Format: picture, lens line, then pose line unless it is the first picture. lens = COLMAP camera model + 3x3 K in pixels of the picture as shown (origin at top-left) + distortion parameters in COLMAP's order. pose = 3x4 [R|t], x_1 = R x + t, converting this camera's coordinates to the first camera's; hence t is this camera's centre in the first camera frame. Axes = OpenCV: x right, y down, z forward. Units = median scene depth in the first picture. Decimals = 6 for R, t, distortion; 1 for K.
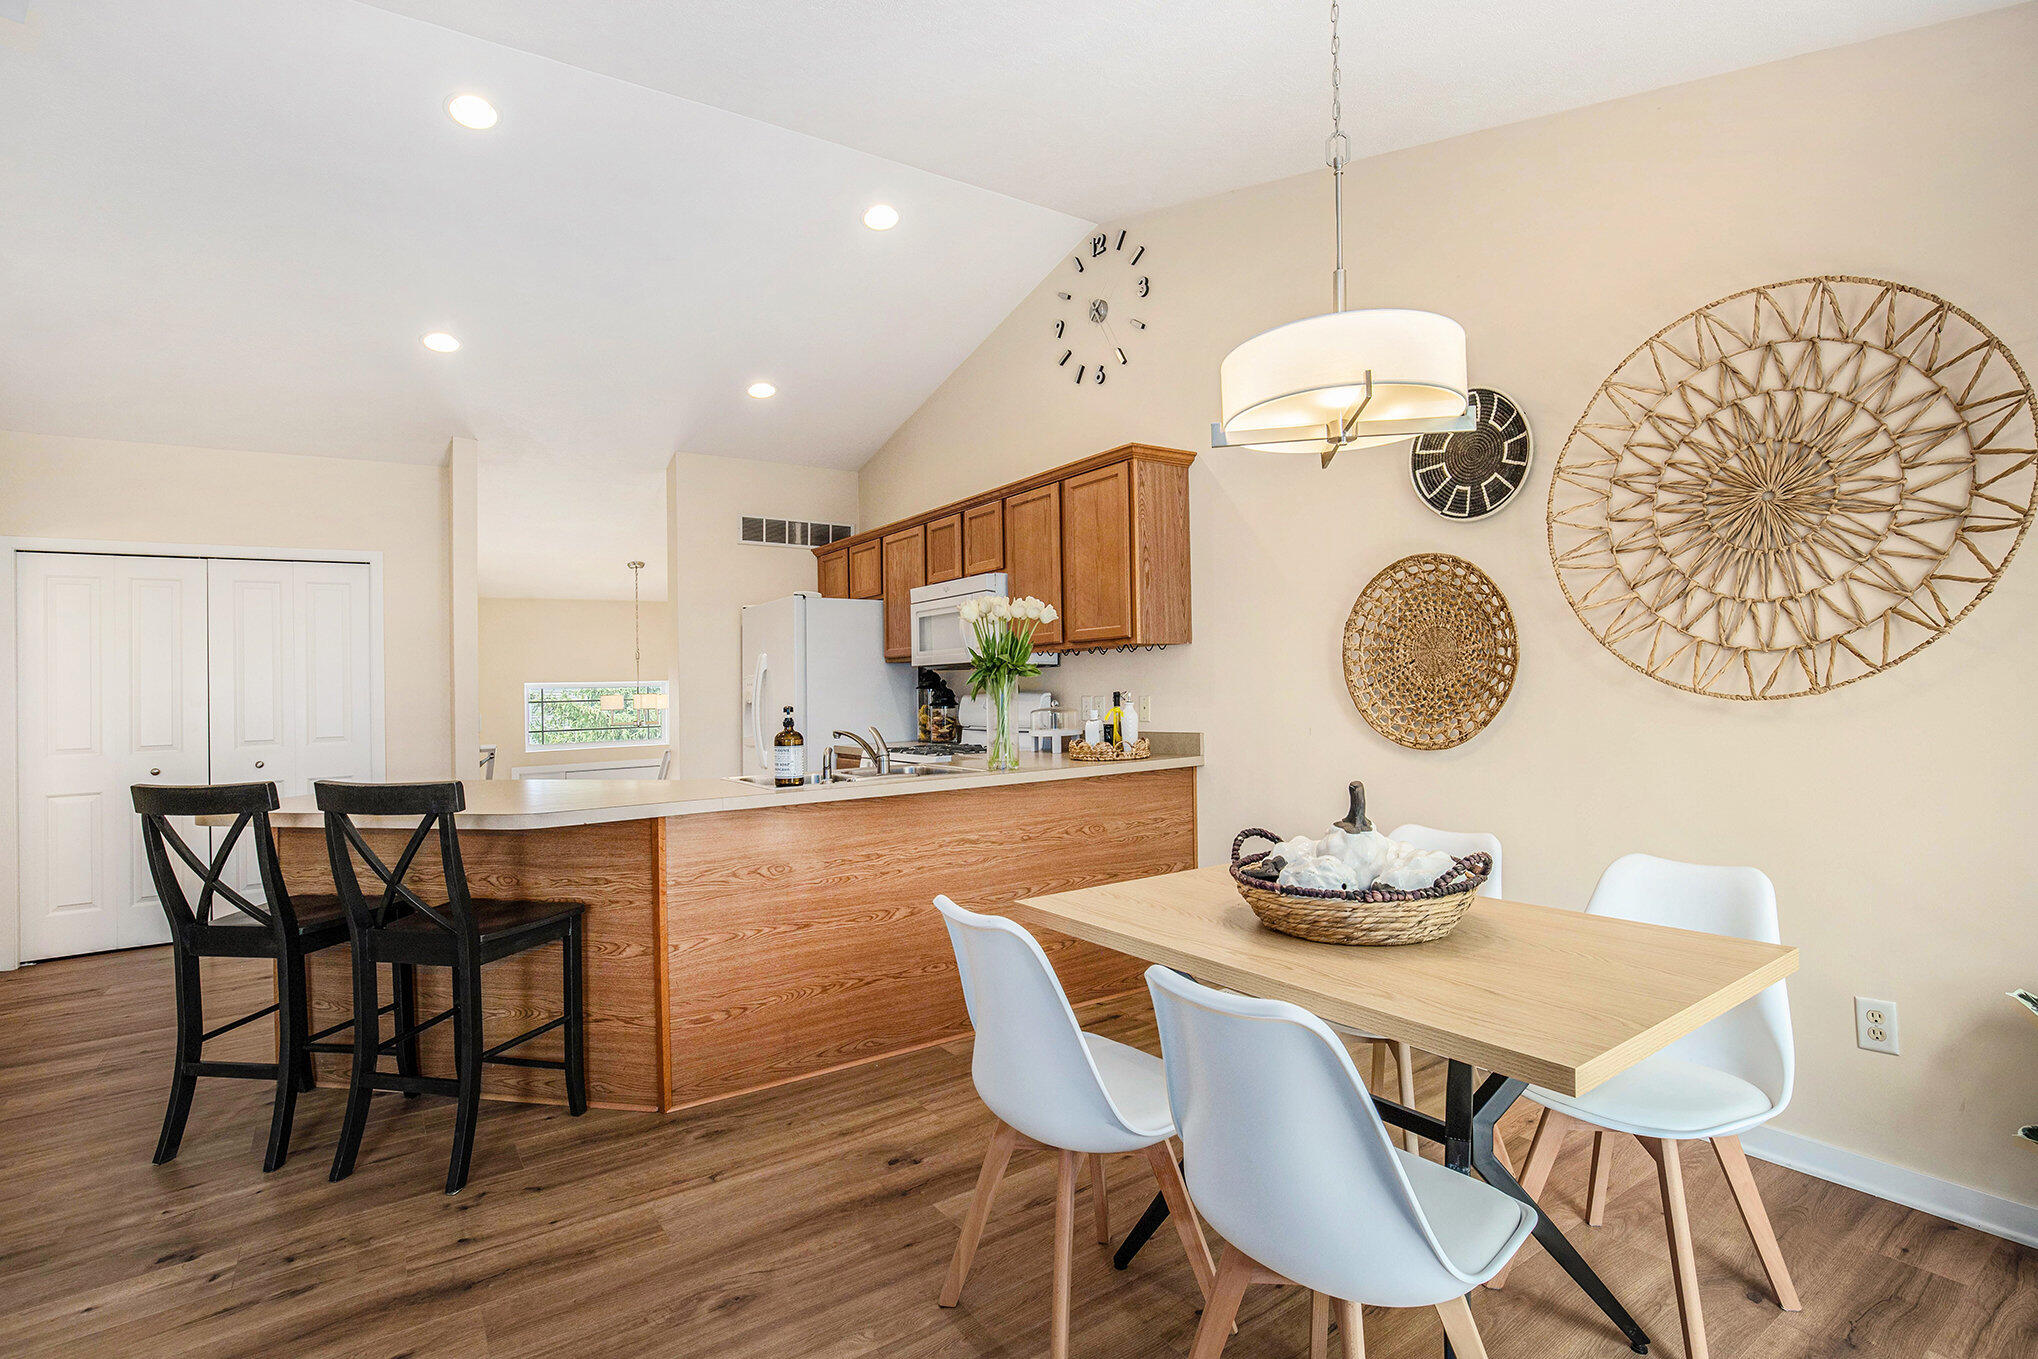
lens RADIAL K [[976.6, 0, 1027.6], [0, 976.6, 674.9], [0, 0, 1]] dist [0.001590, 0.000623]
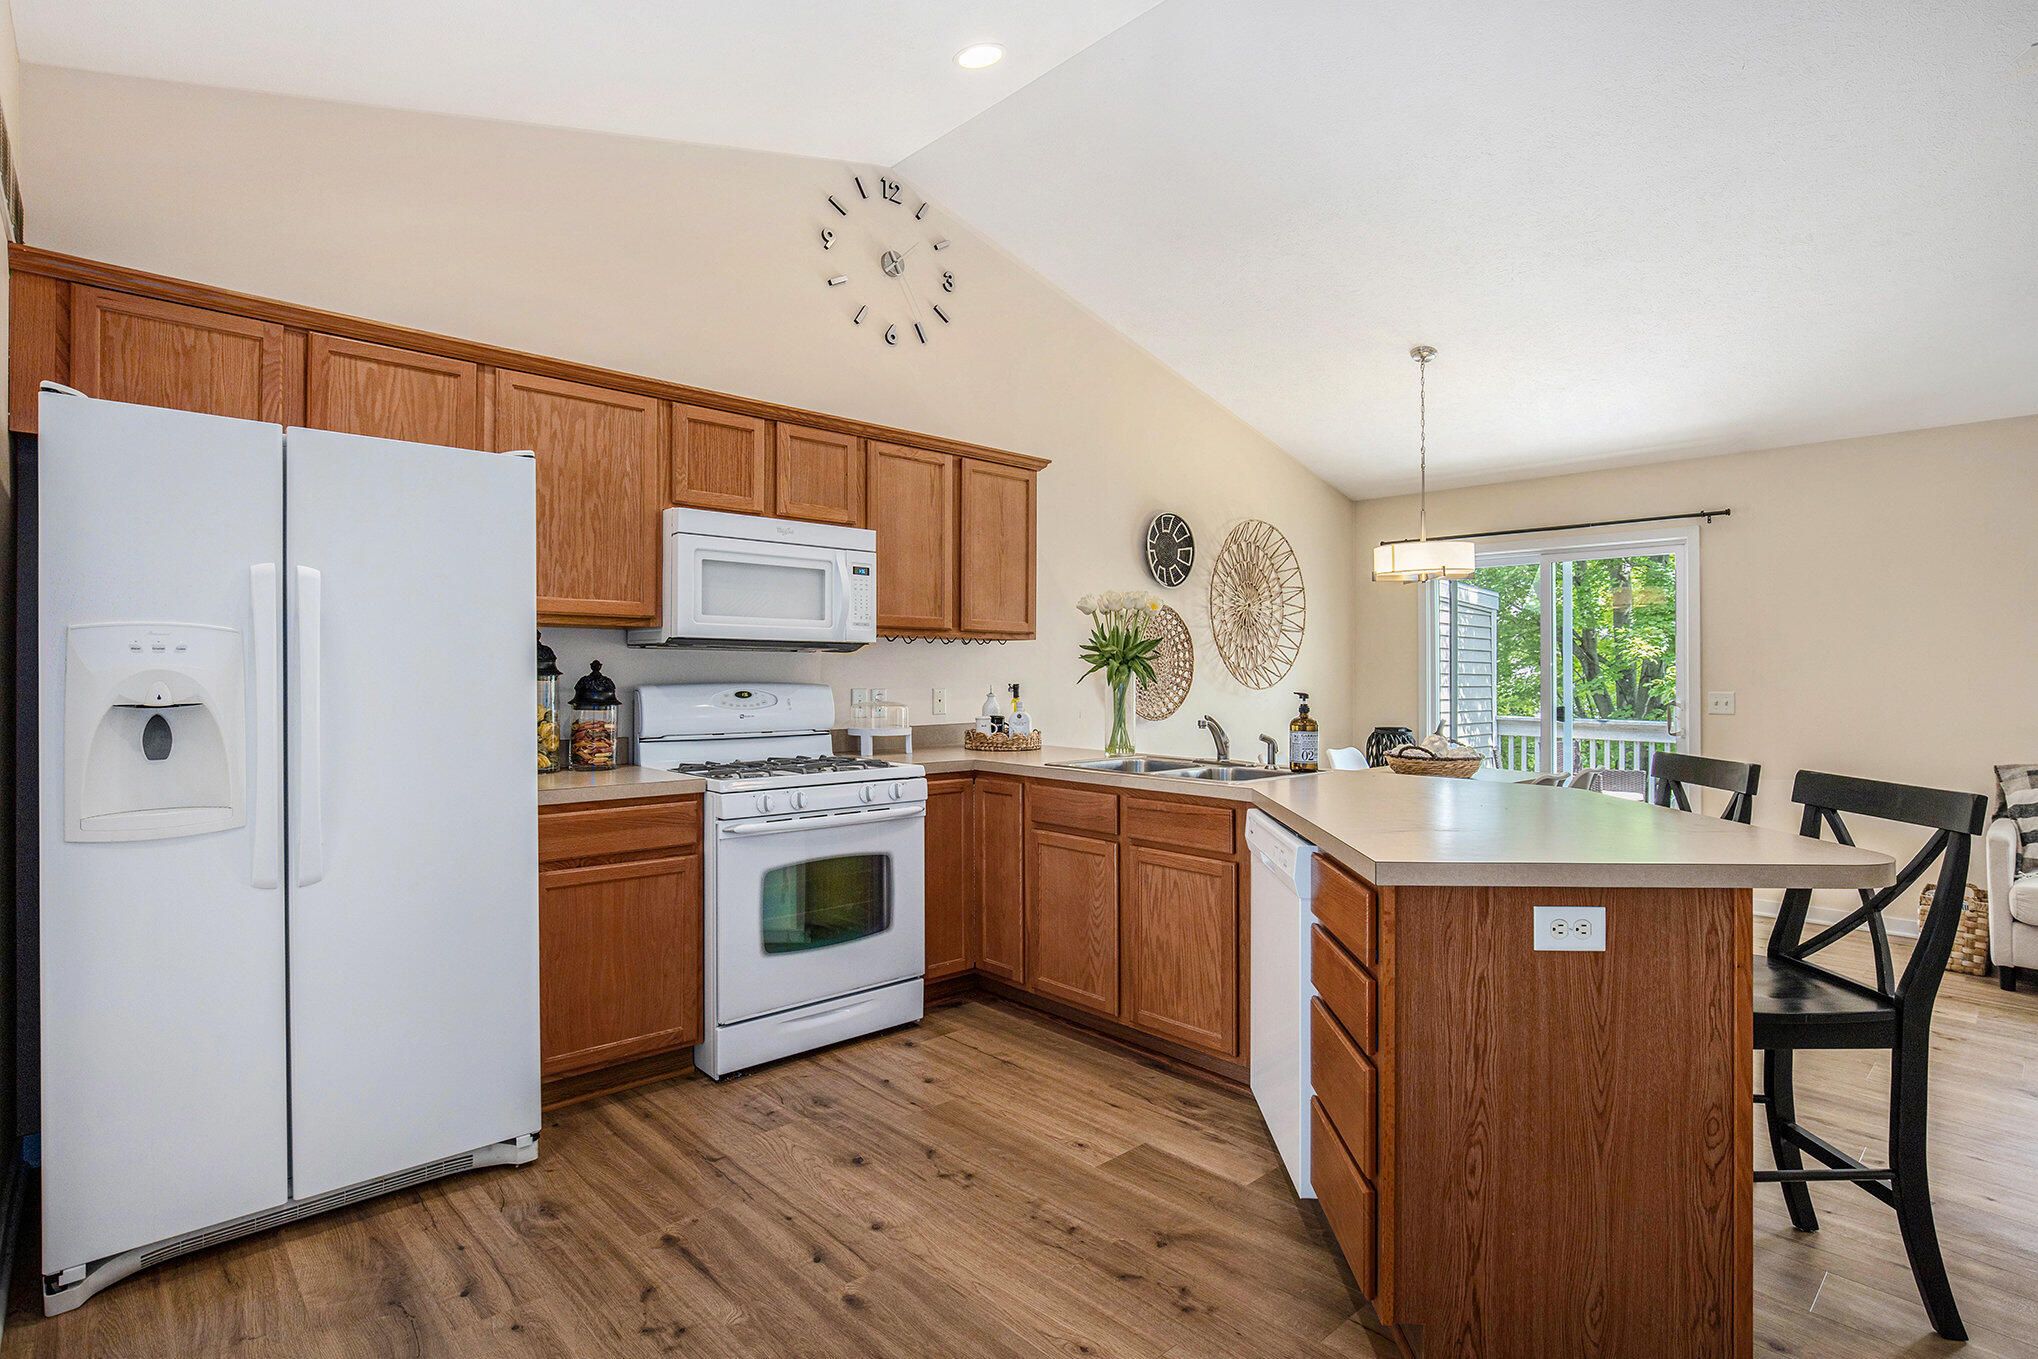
lens RADIAL K [[1015.2, 0, 1021.7], [0, 1015.2, 684.4], [0, 0, 1]] dist [0.002174, 0.000213]
pose [[-0.134113, 0.014644, 0.990858, -1.240471], [-0.013074, 0.999778, -0.016546, 0.044896], [-0.990880, -0.015173, -0.133891, 1.425506]]
